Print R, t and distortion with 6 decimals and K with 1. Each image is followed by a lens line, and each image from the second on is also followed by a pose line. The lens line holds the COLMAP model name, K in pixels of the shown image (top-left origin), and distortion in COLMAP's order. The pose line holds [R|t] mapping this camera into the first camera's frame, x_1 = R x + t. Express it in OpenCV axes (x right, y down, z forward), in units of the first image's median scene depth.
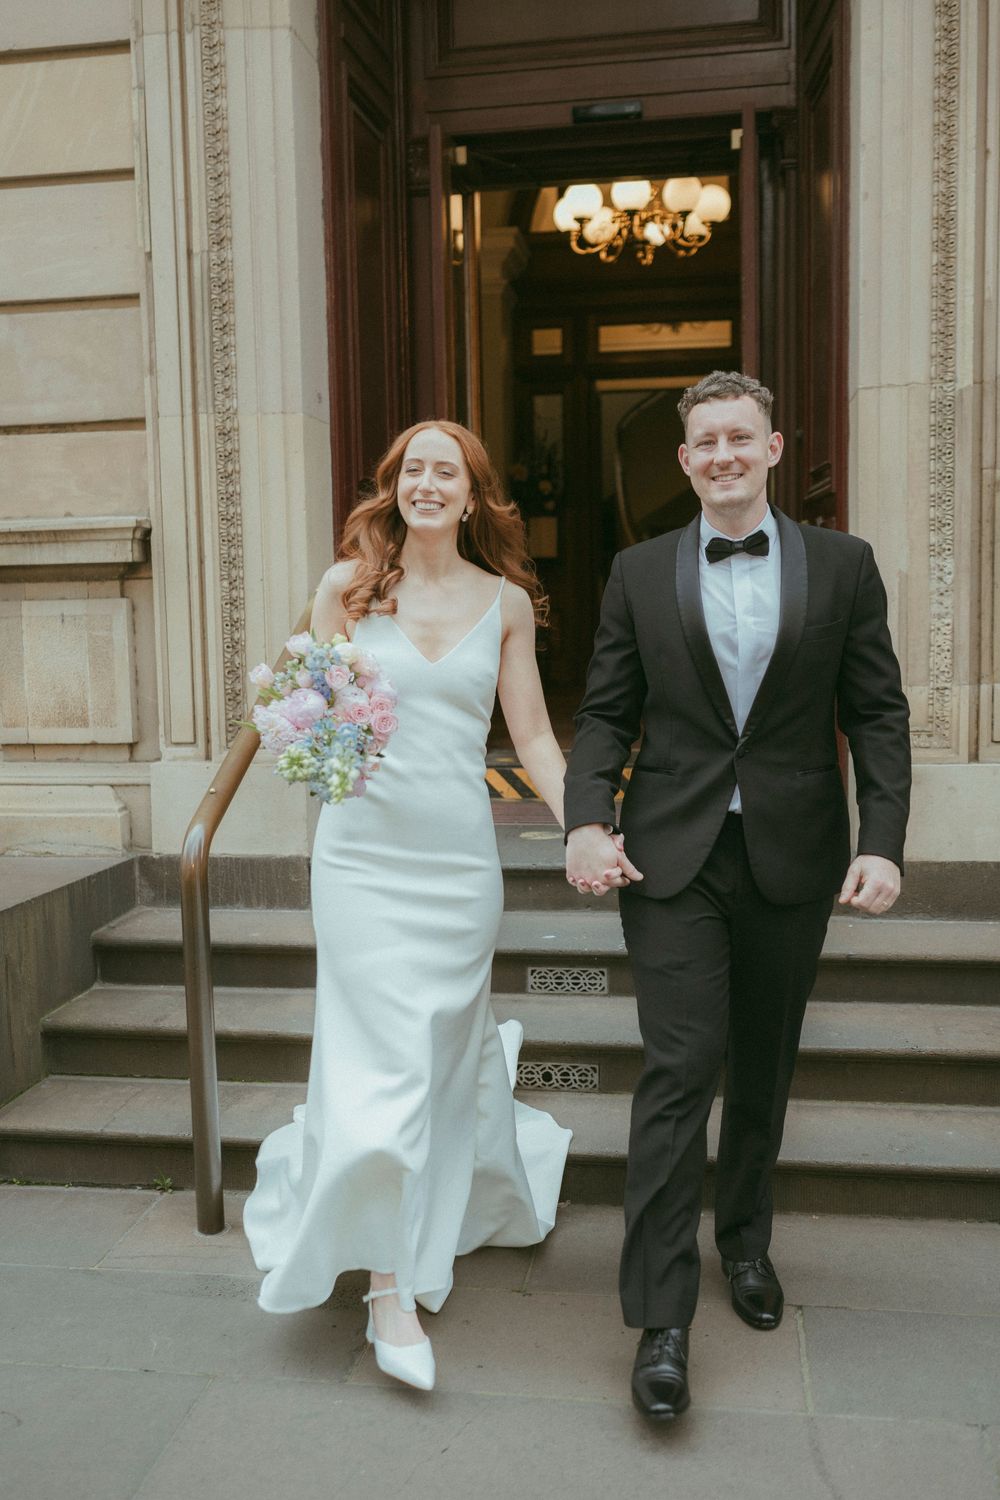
lens RADIAL K [[1433.4, 0, 500.0], [0, 1433.4, 750.0], [0, 0, 1]] dist [0.010606, 0.008836]
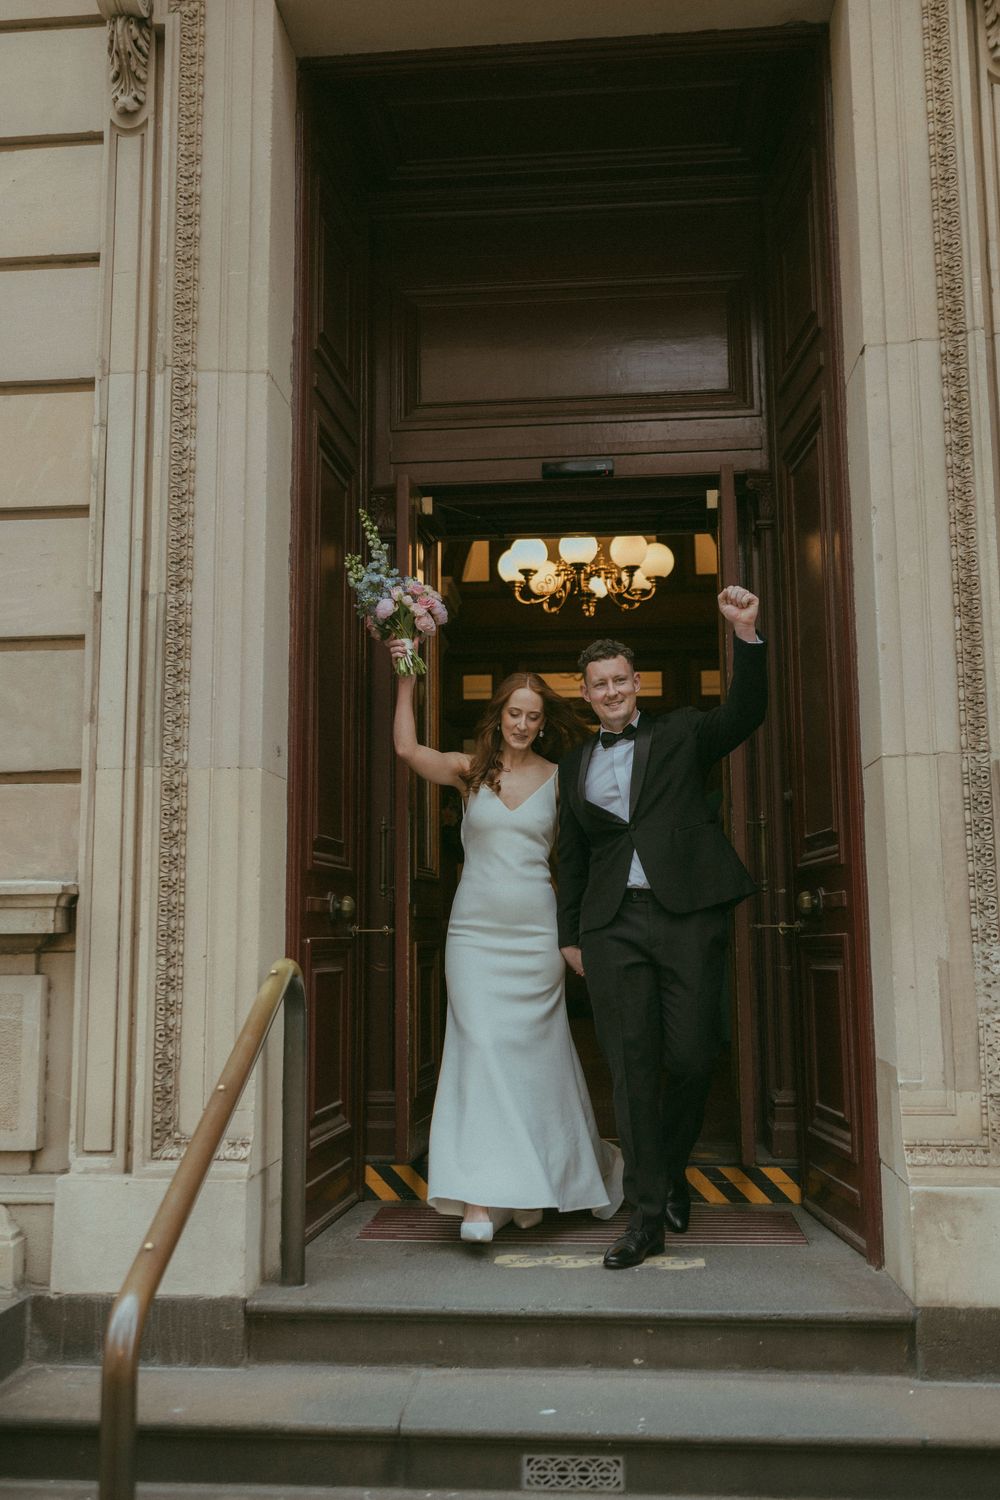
lens RADIAL K [[1433.4, 0, 500.0], [0, 1433.4, 750.0], [0, 0, 1]] dist [0.010606, 0.008836]
pose [[0.997309, 0.020847, 0.070289, -0.052485], [-0.004339, 0.973824, -0.227261, -0.044058], [-0.073187, 0.226345, 0.971294, 0.122108]]
